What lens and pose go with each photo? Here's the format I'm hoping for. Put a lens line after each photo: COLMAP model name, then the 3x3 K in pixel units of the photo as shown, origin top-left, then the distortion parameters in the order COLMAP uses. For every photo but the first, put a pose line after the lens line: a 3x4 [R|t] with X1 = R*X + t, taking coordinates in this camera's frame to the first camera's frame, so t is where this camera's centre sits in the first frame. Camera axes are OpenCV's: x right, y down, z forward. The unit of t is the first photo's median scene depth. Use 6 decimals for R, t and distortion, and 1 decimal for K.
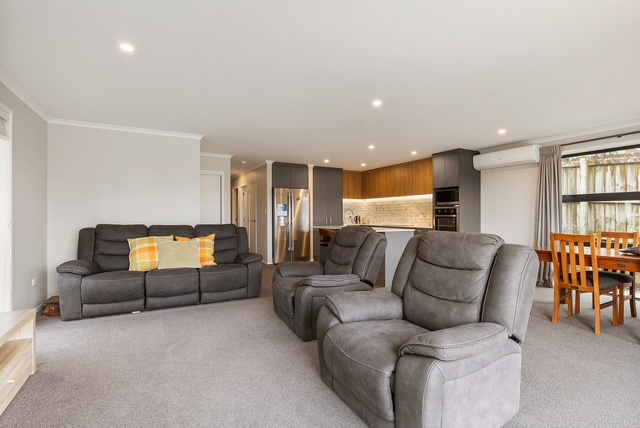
lens RADIAL K [[314.0, 0, 320.0], [0, 314.0, 214.0], [0, 0, 1]] dist [0.000402, 0.000017]
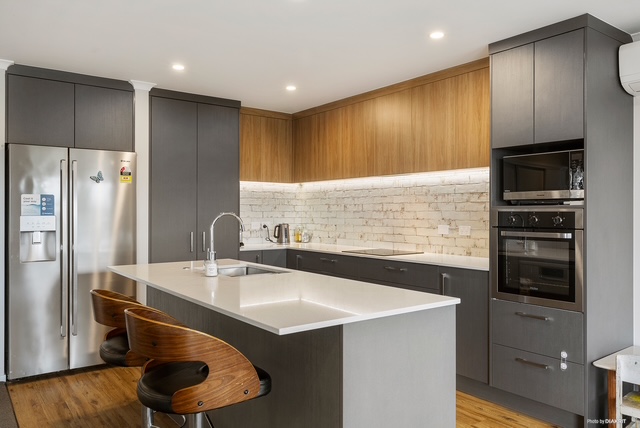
lens RADIAL K [[492.1, 0, 320.0], [0, 492.1, 214.0], [0, 0, 1]] dist [0.001843, 0.000742]
pose [[0.989768, -0.002130, 0.142667, 0.088953], [0.000561, 0.999939, 0.011037, -0.016372], [-0.142682, -0.010844, 0.989709, 0.422758]]
